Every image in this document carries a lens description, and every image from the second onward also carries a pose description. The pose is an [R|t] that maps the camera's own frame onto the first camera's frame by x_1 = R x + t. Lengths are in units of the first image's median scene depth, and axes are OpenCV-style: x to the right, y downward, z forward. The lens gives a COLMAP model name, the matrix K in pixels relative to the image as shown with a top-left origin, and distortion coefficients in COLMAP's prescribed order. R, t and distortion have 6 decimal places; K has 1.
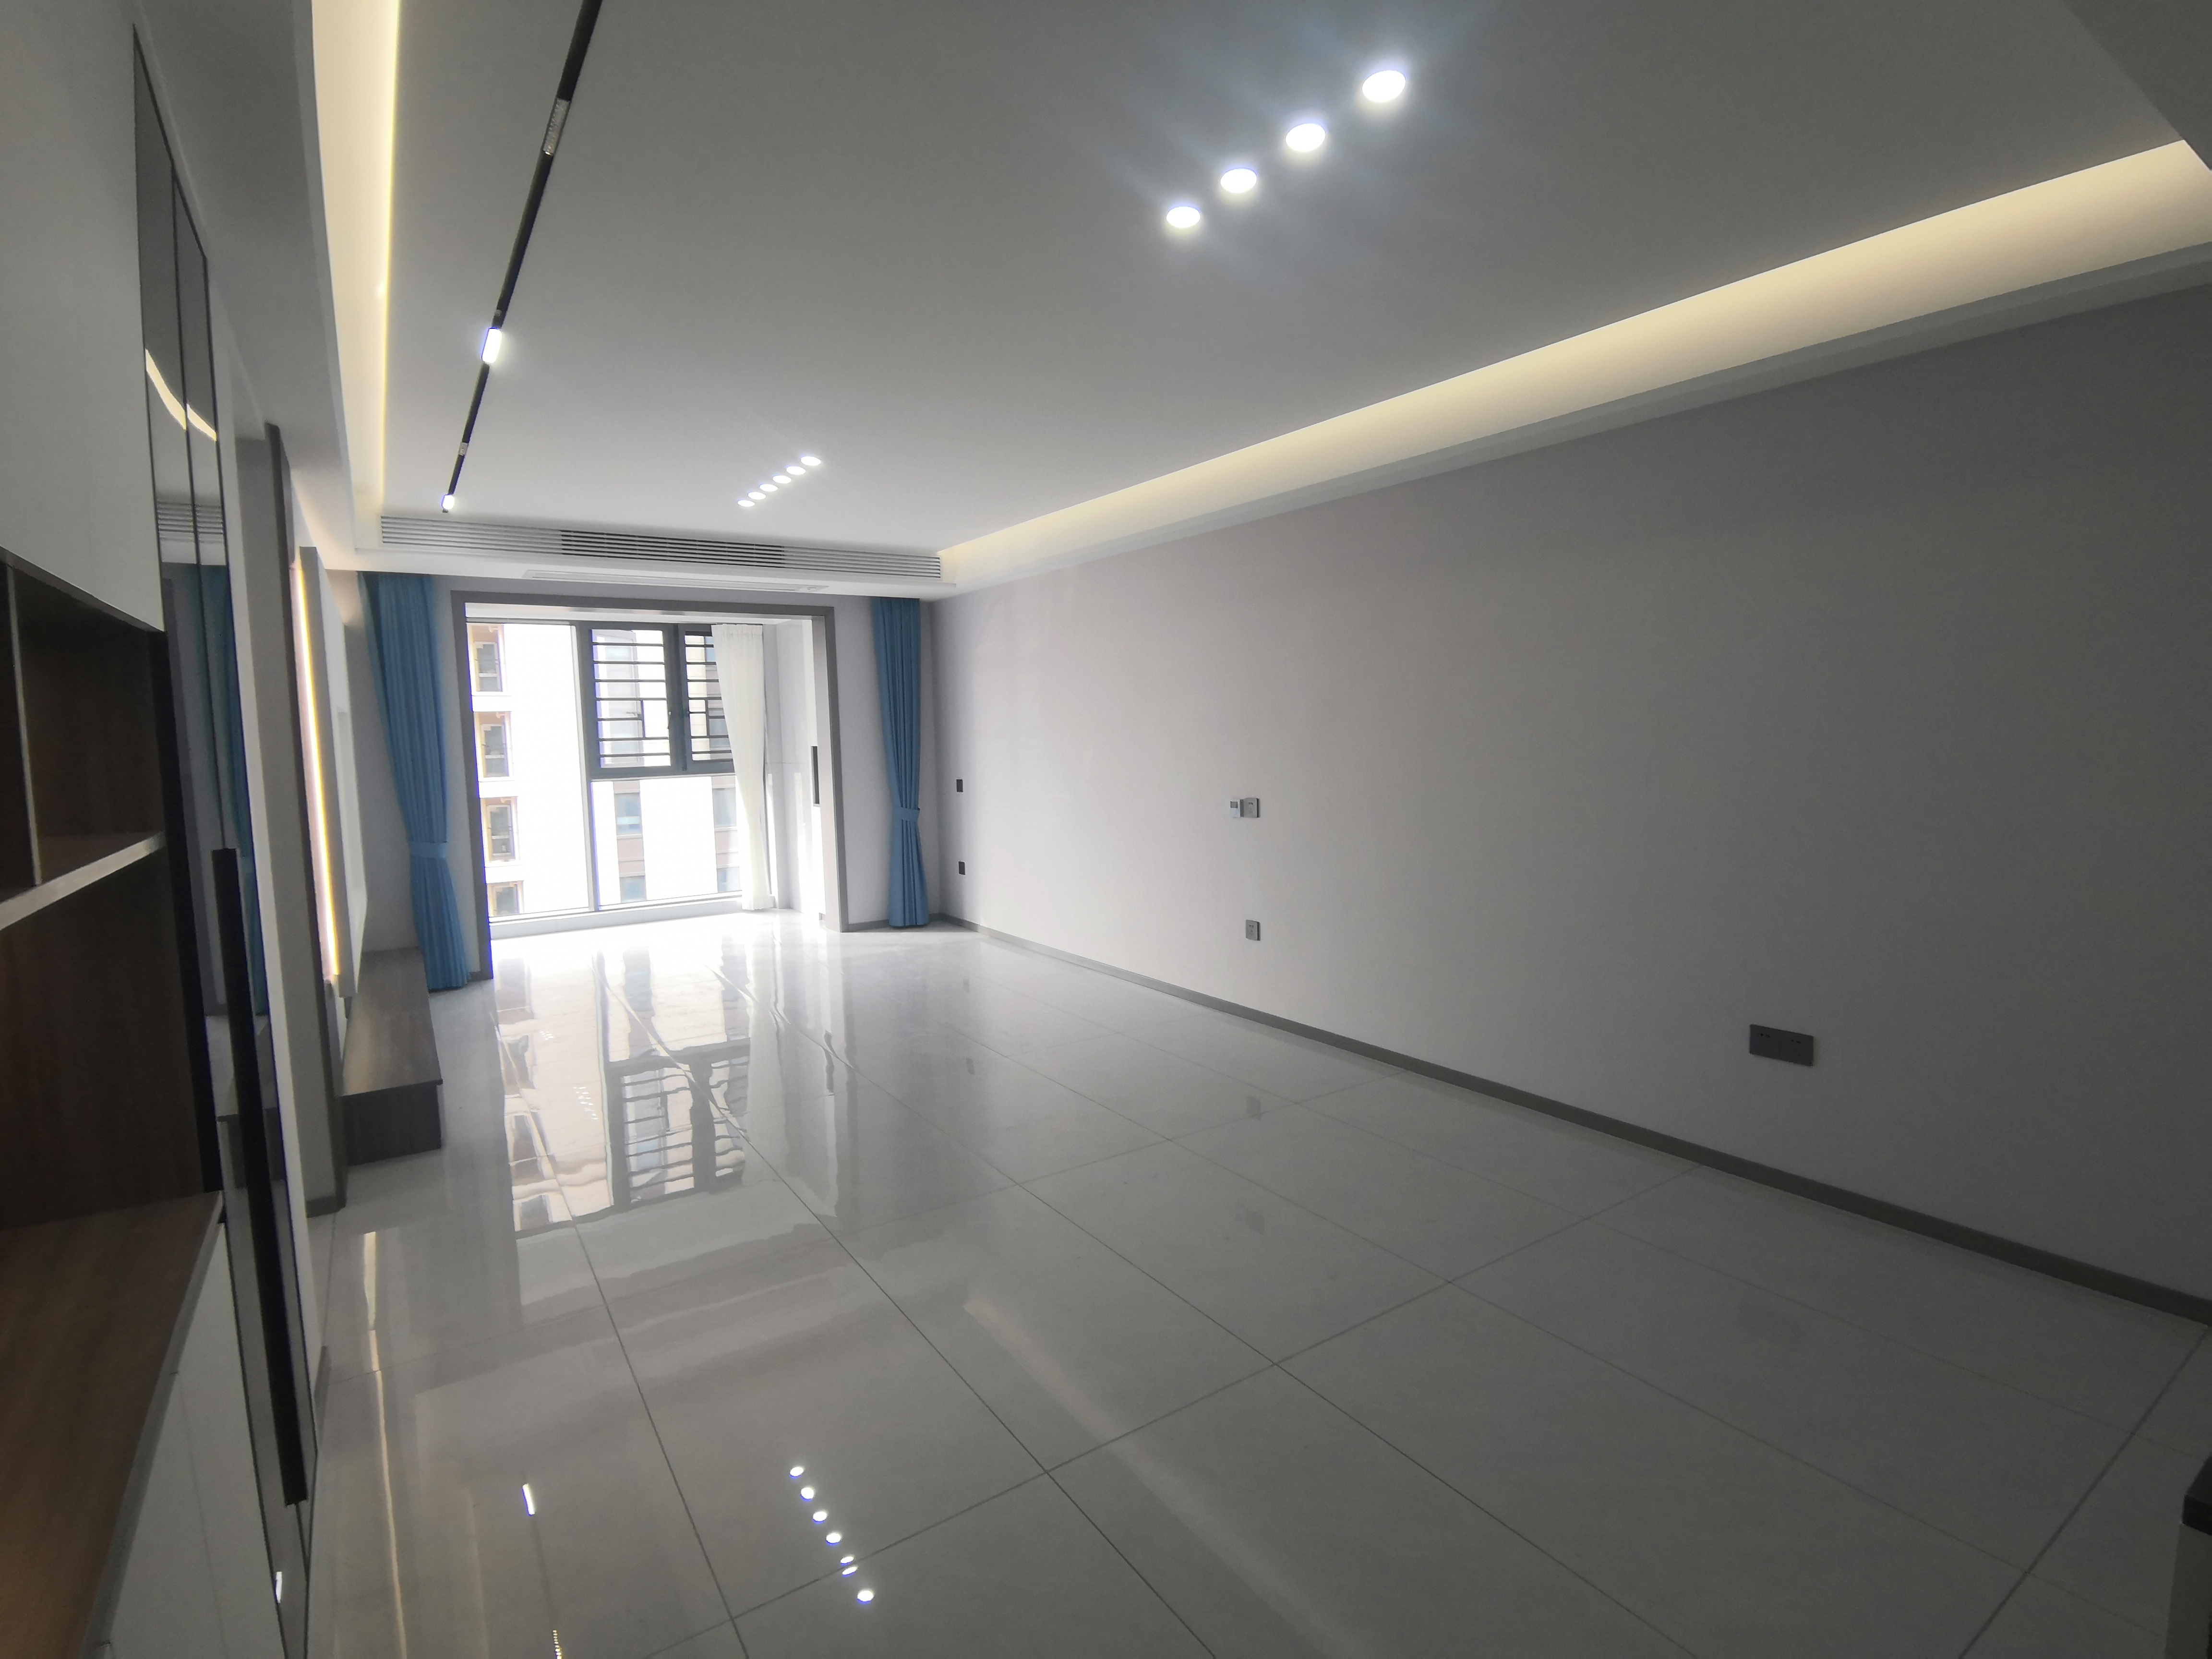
lens RADIAL K [[1123.5, 0, 1106.0], [0, 1123.5, 829.5], [0, 0, 1]] dist [-0.004168, -0.000378]
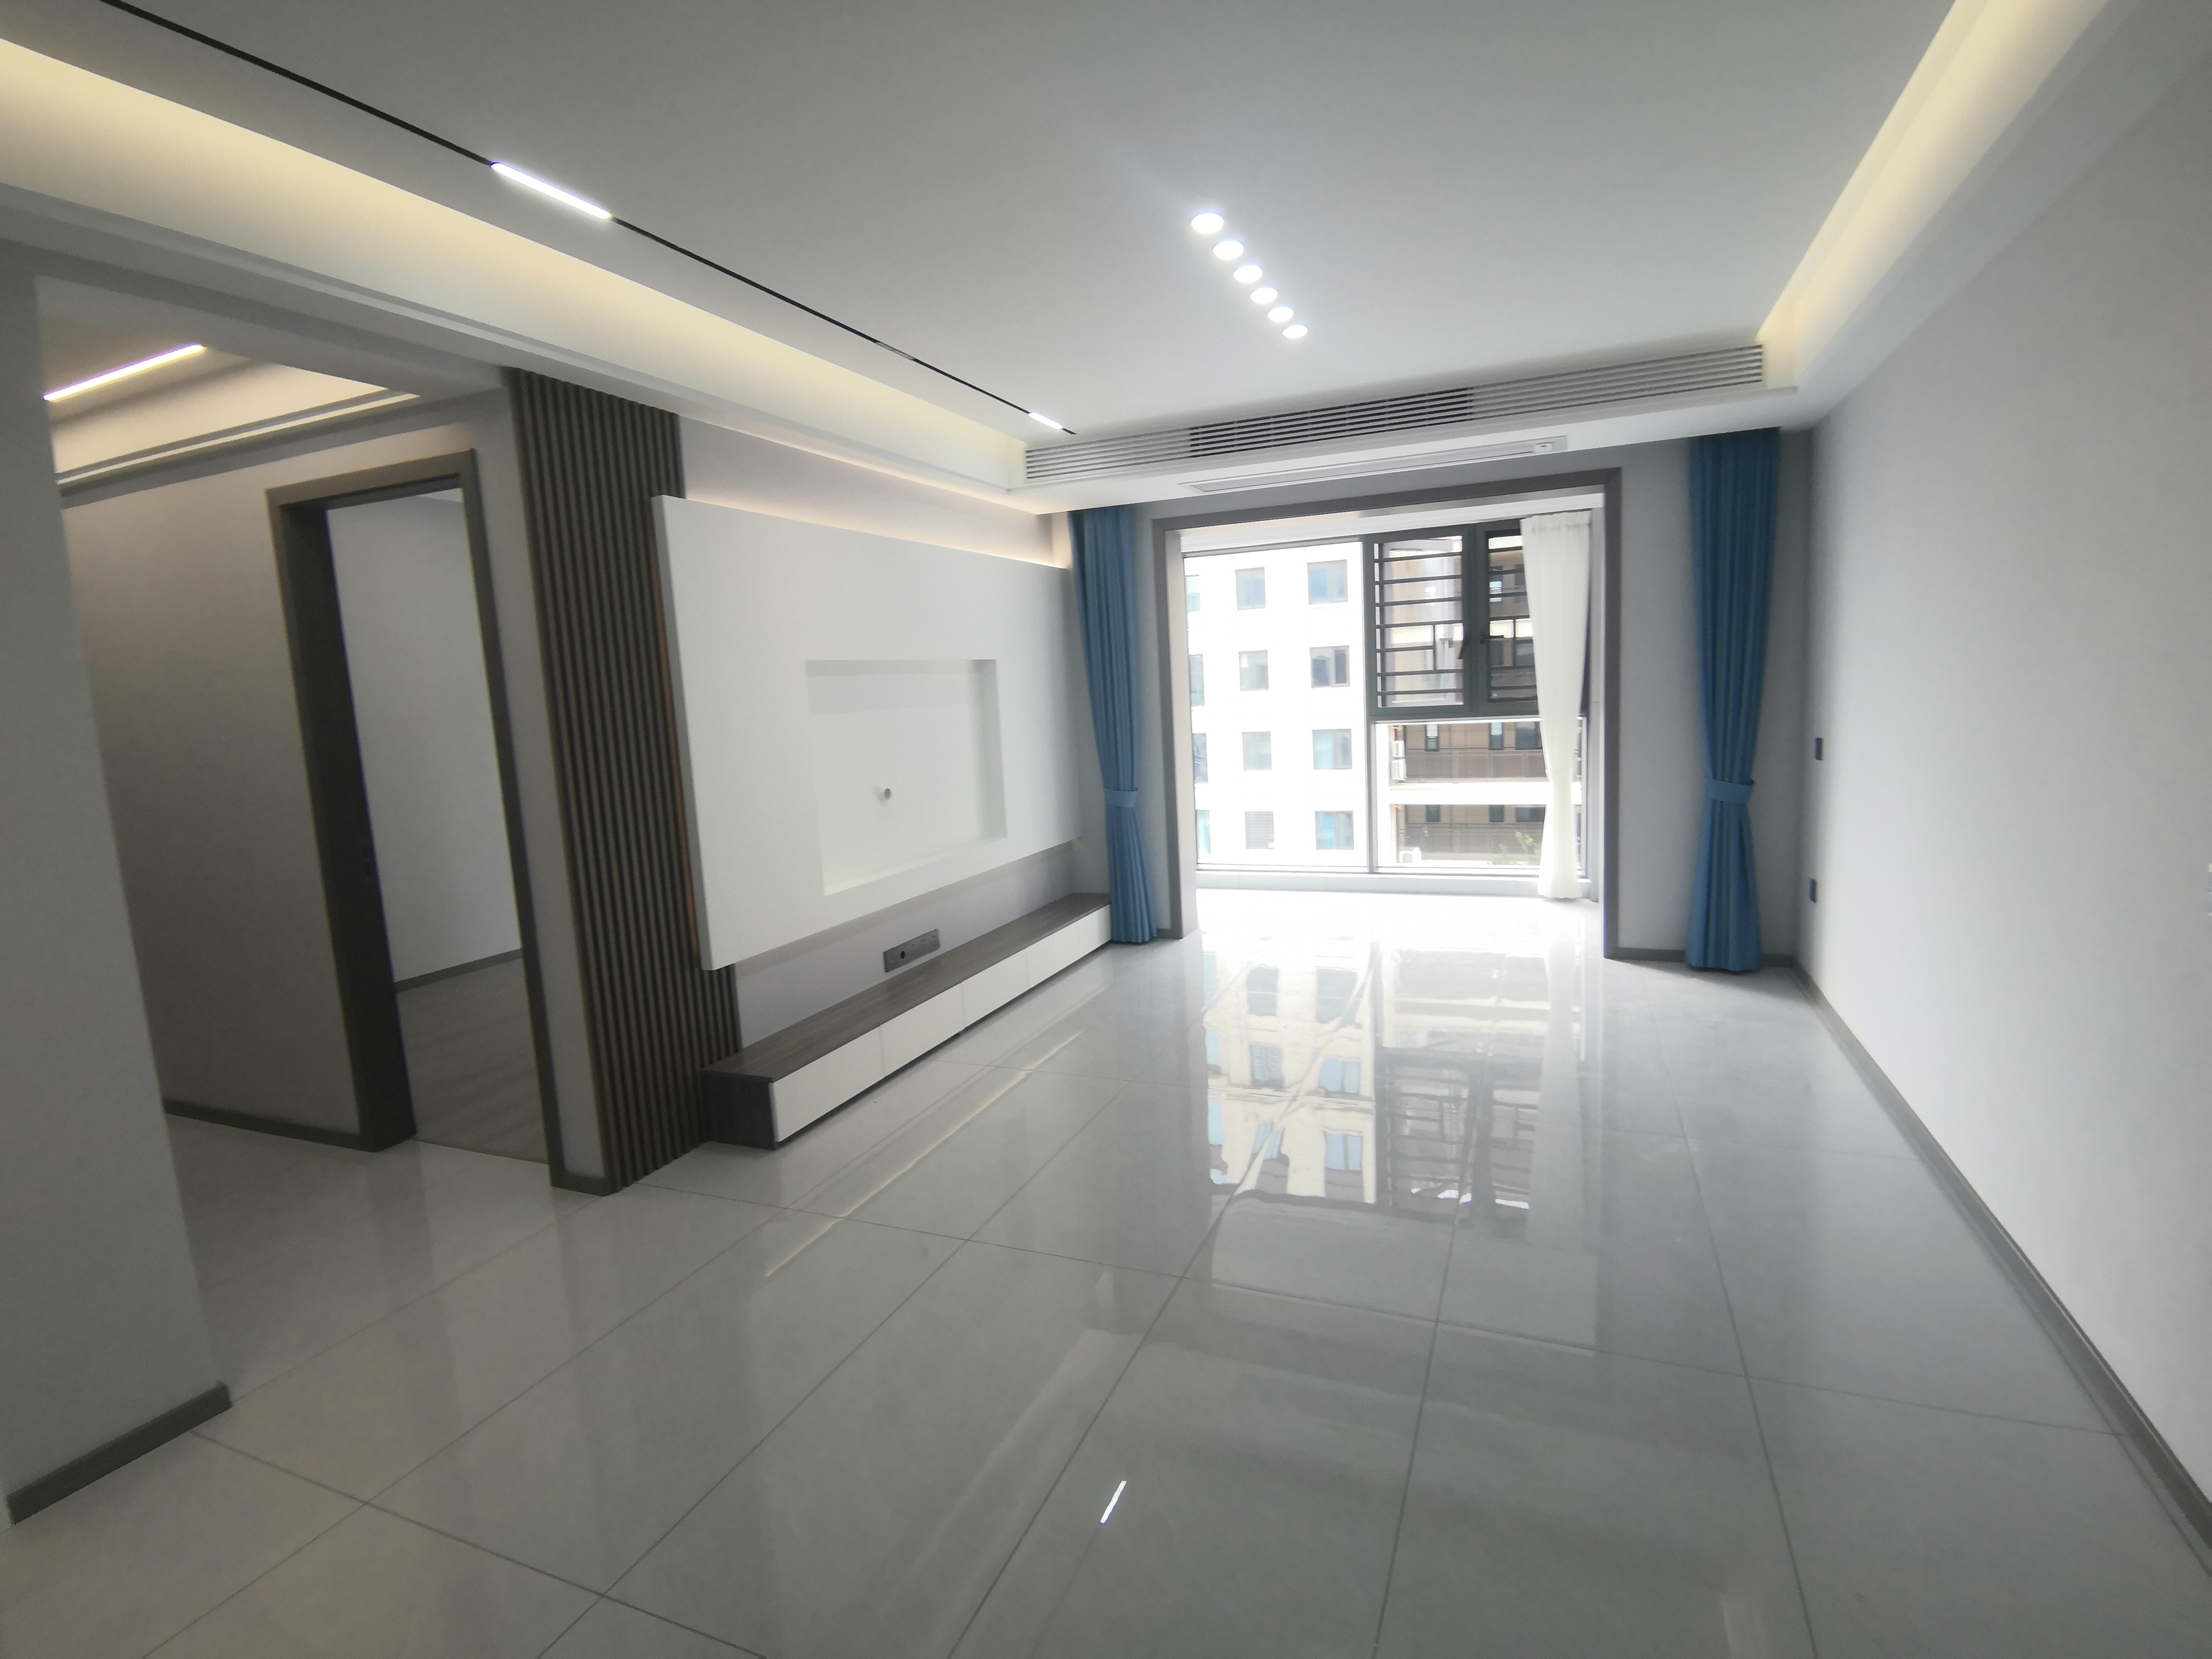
lens RADIAL K [[1089.4, 0, 1106.0], [0, 1089.4, 829.5], [0, 0, 1]] dist [0.023040, 0.000005]
pose [[0.556552, 0.105187, -0.824127, 0.132420], [-0.041515, 0.994235, 0.098863, -0.037583], [0.829775, -0.020809, 0.557710, 0.374280]]
